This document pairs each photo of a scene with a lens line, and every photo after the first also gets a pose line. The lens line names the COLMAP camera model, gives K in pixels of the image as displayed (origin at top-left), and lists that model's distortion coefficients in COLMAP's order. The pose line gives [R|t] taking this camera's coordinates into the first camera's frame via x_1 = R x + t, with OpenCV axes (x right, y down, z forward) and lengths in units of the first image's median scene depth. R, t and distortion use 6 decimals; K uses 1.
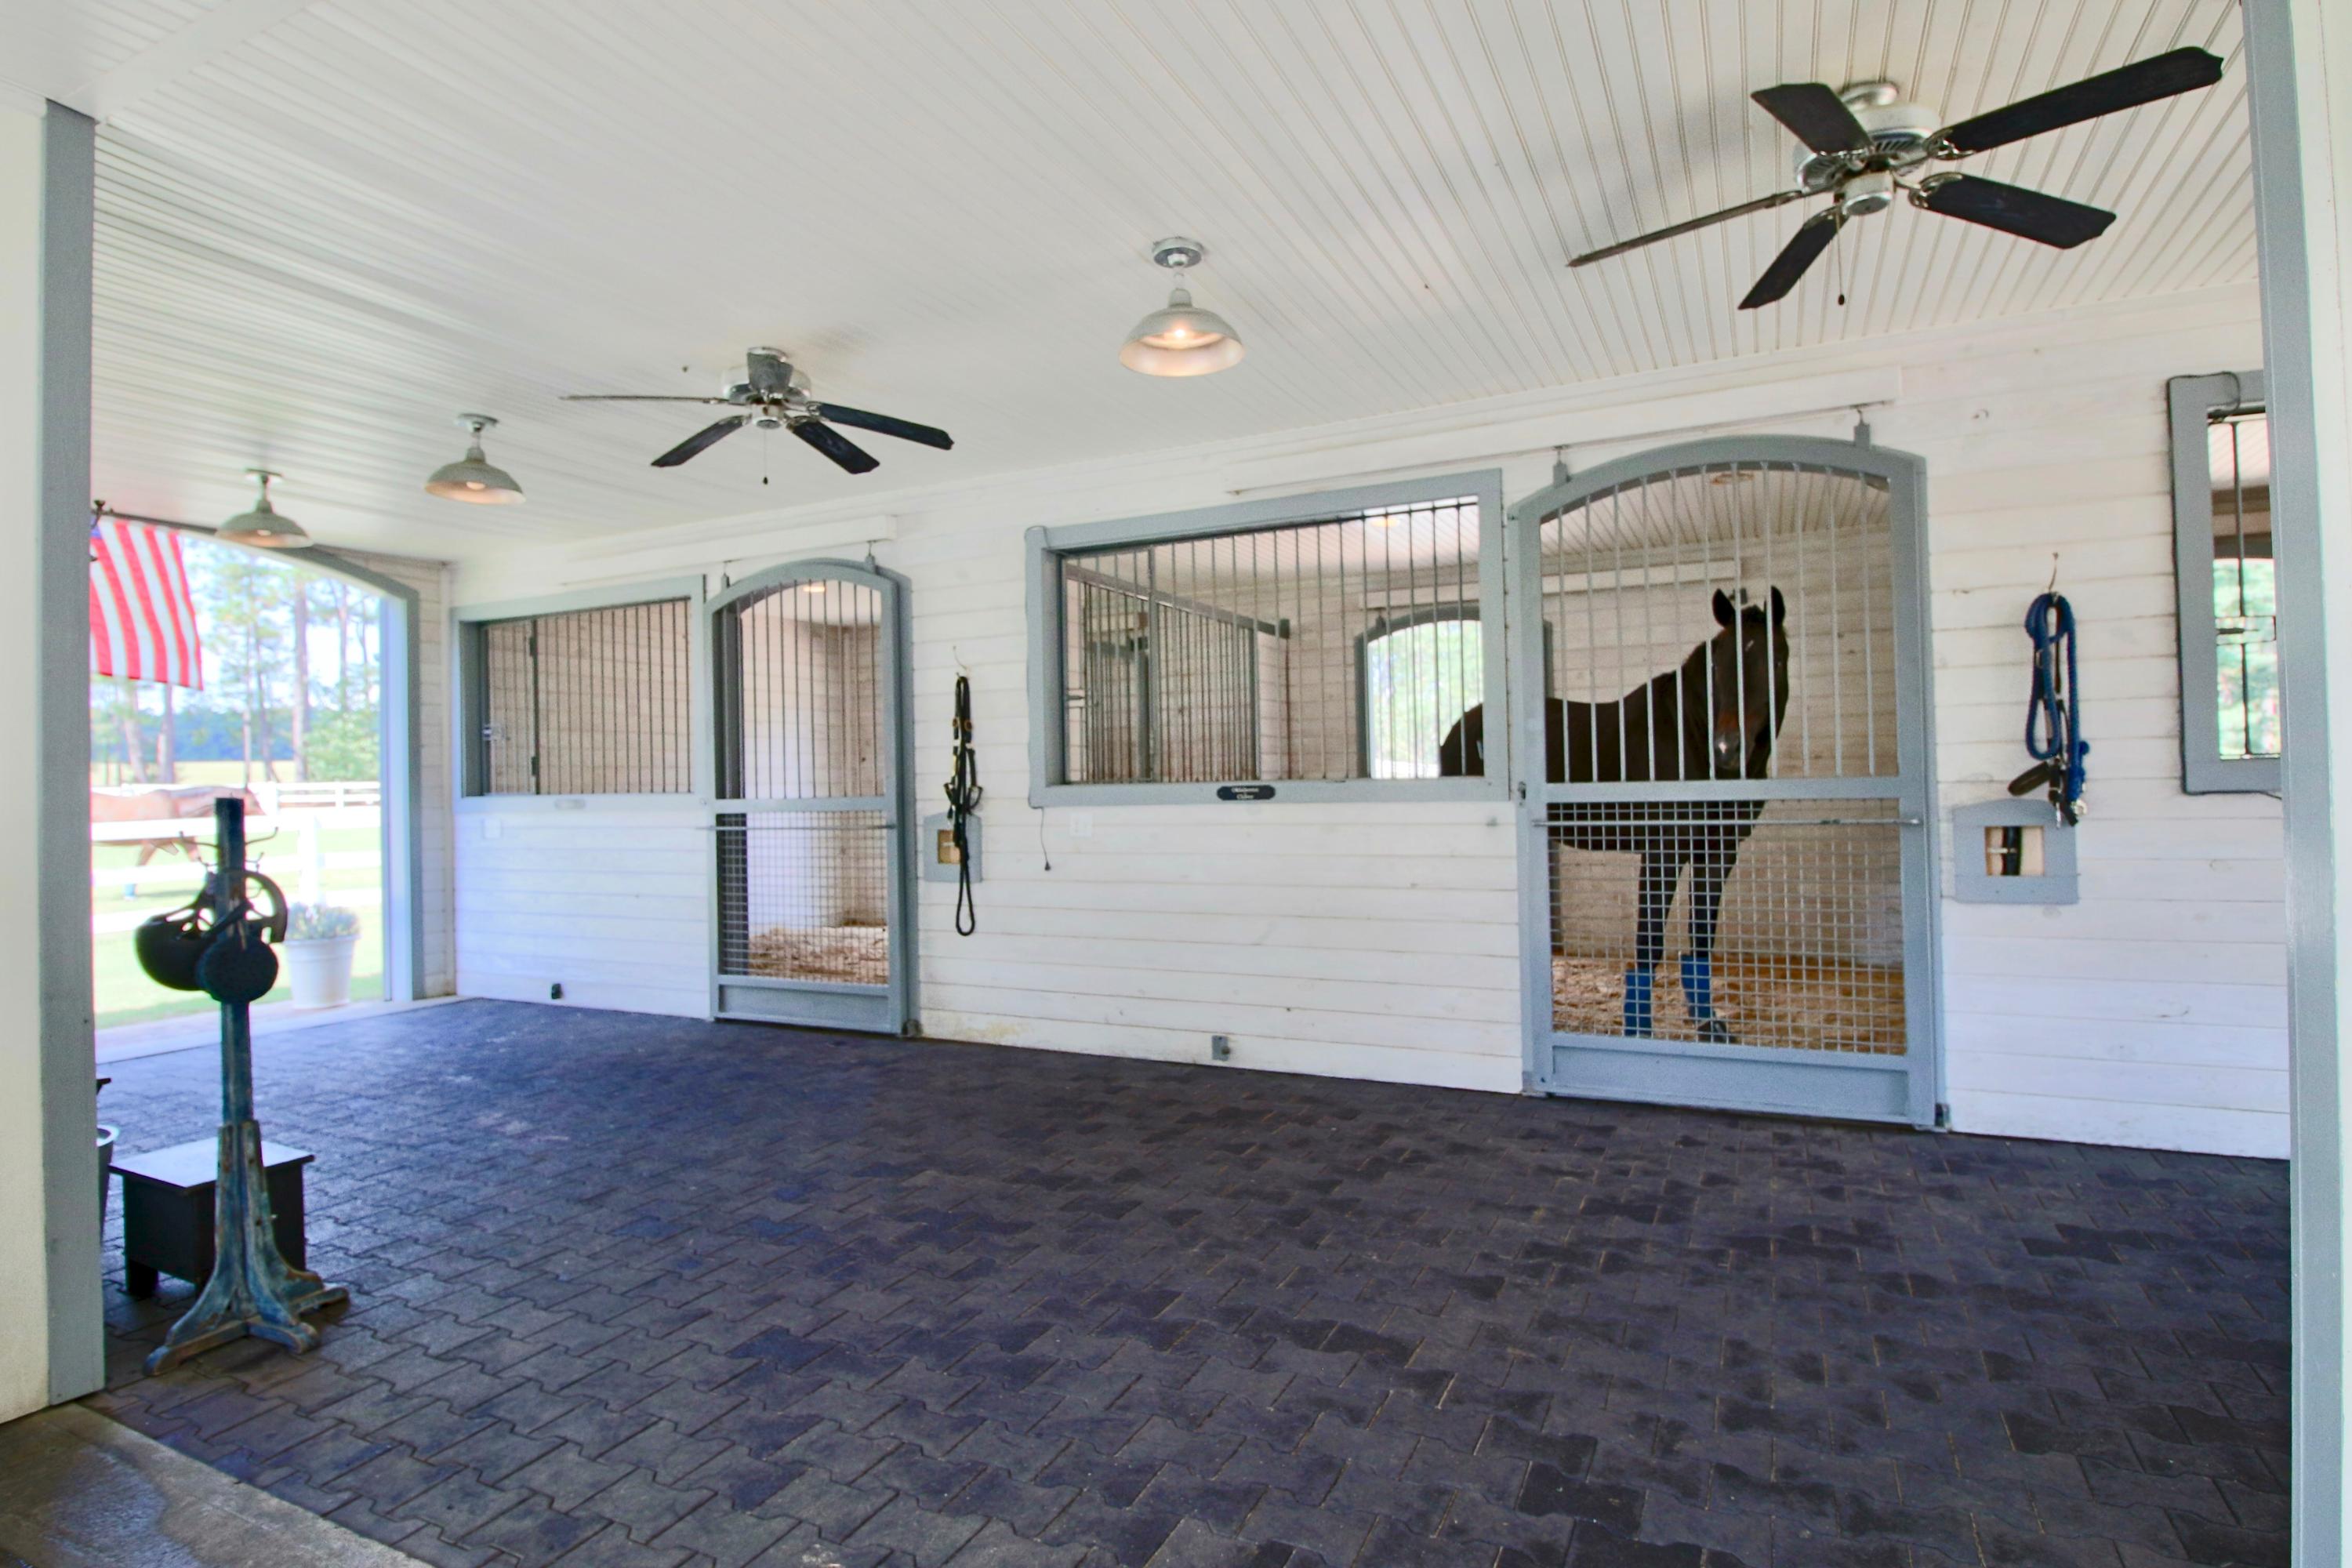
lens RADIAL K [[1202.6, 0, 1185.6], [0, 1202.6, 769.0], [0, 0, 1]] dist [-0.004528, -0.008477]
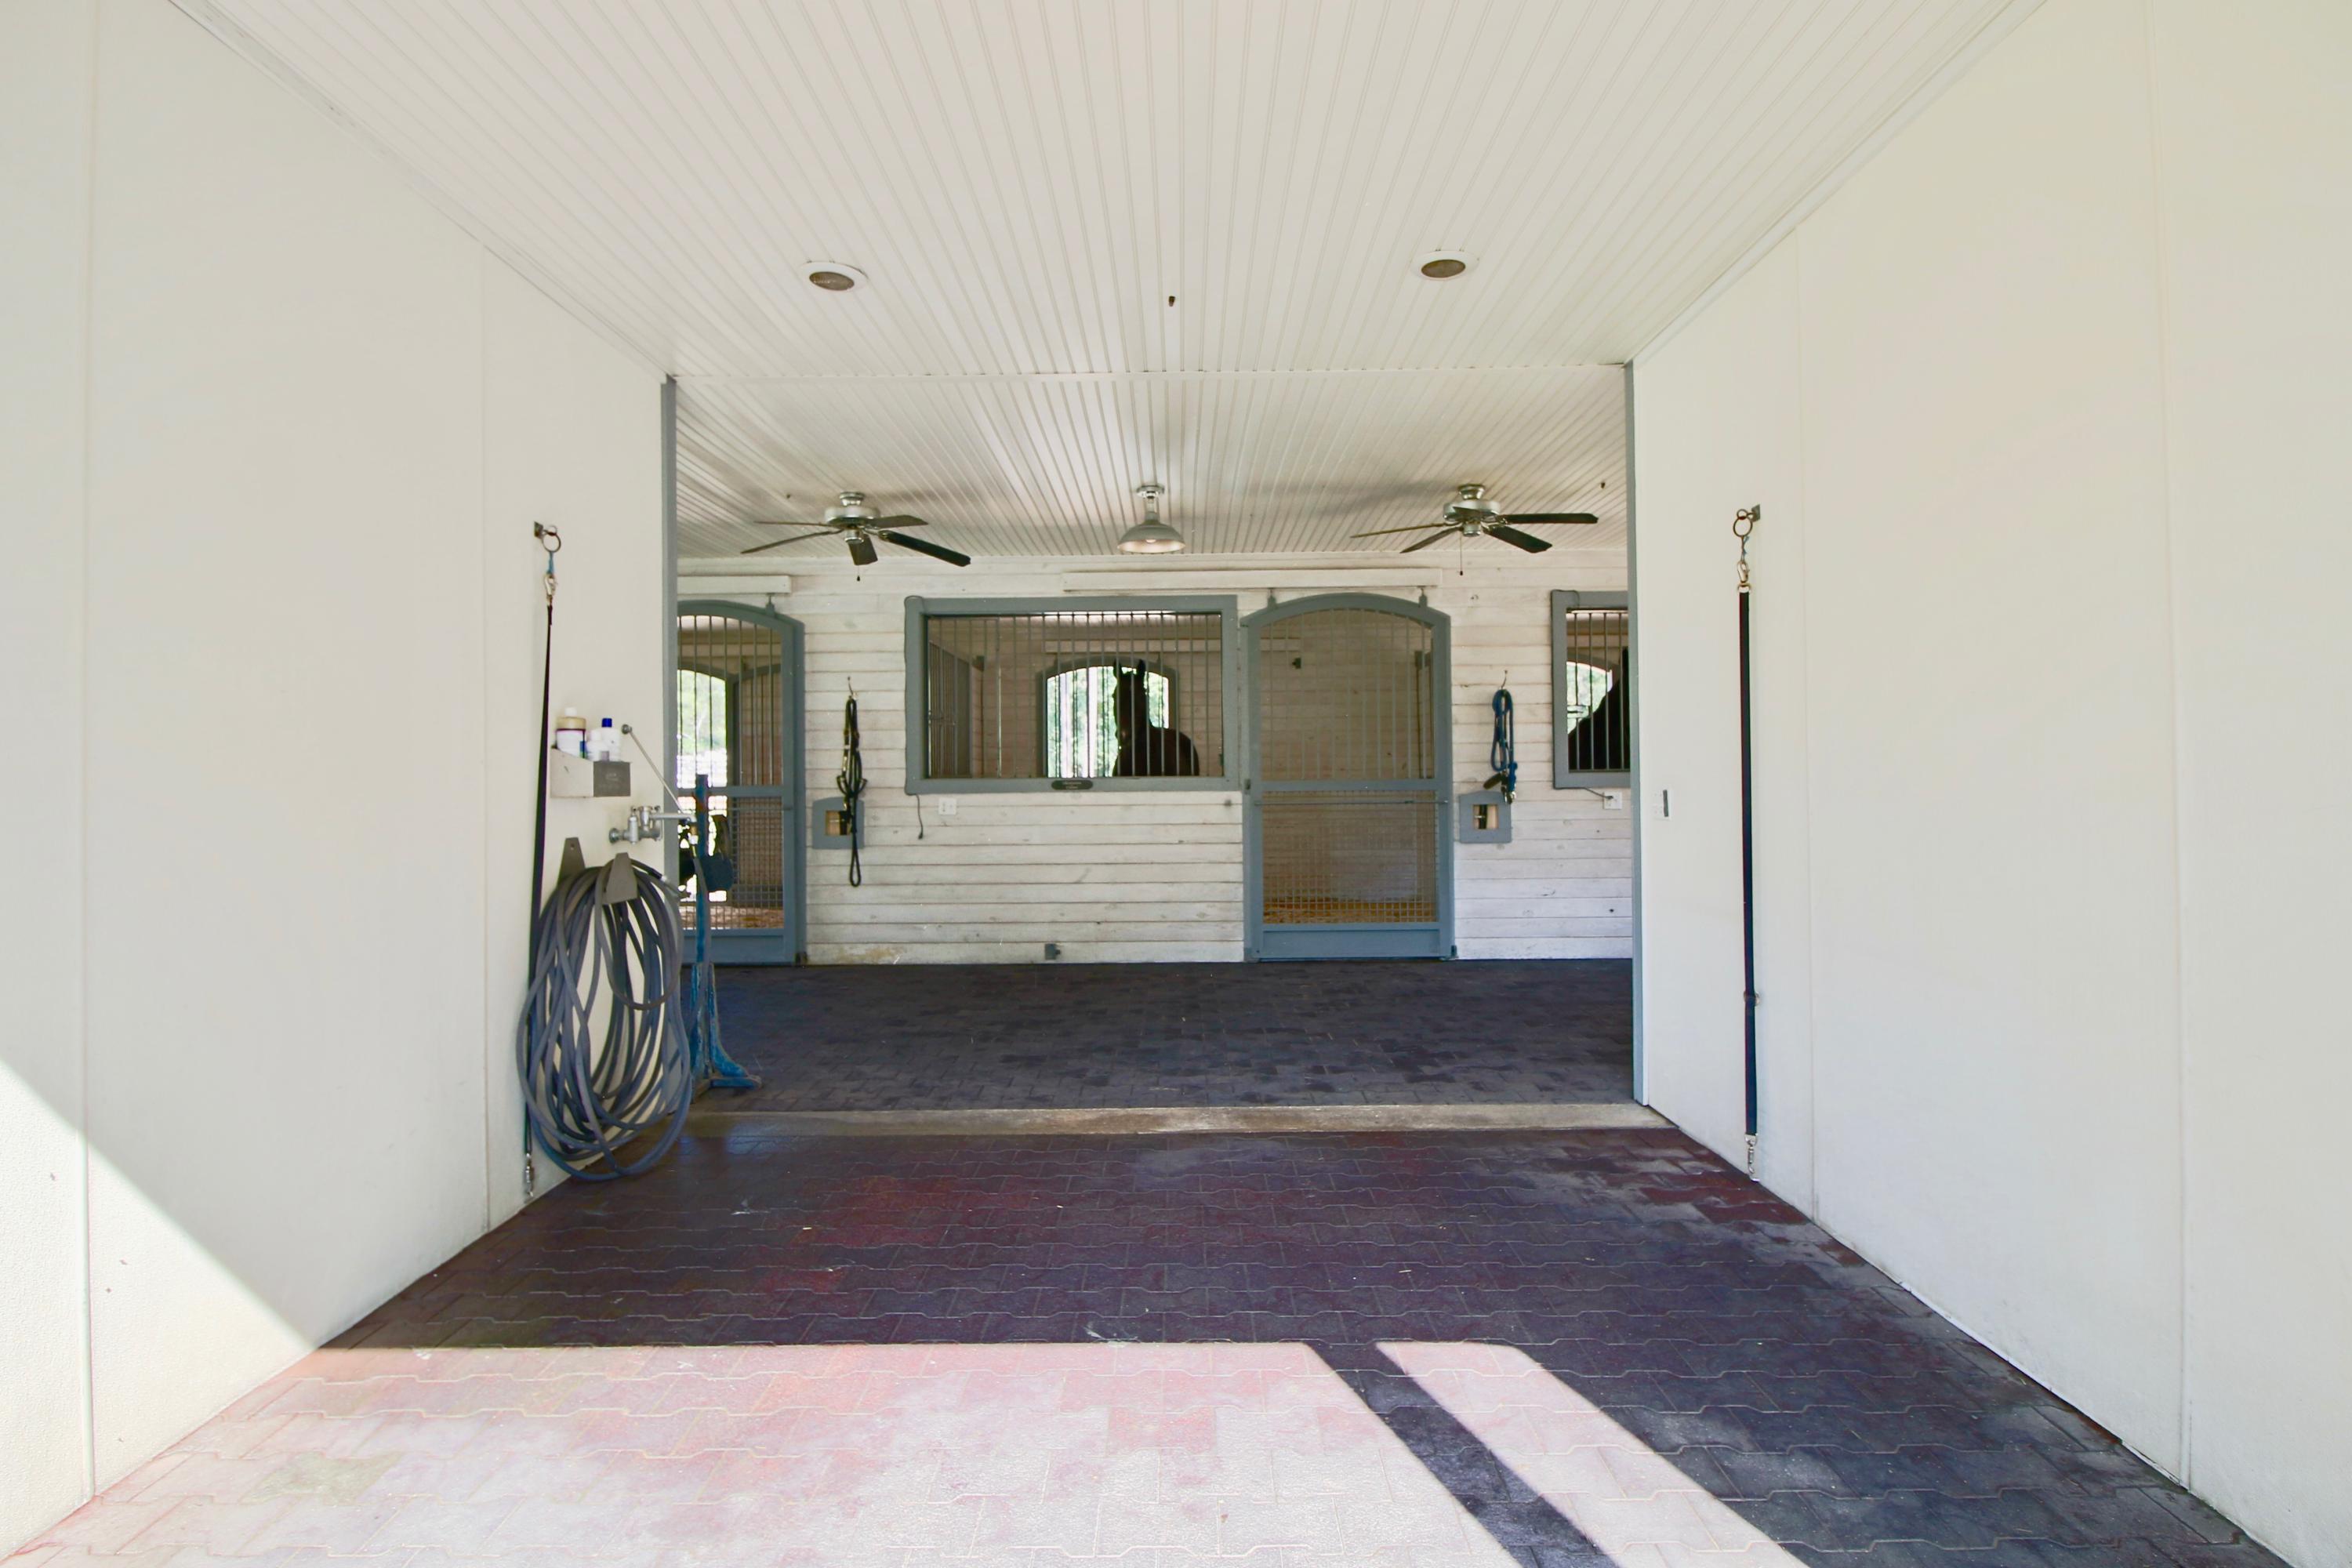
lens RADIAL K [[1202.6, 0, 1177.0], [0, 1202.6, 780.5], [0, 0, 1]] dist [-0.004528, -0.008477]
pose [[0.898317, 0.014714, 0.439101, -0.504771], [-0.014661, 0.999886, -0.003512, 0.017251], [-0.439103, -0.003283, 0.898431, -0.446947]]
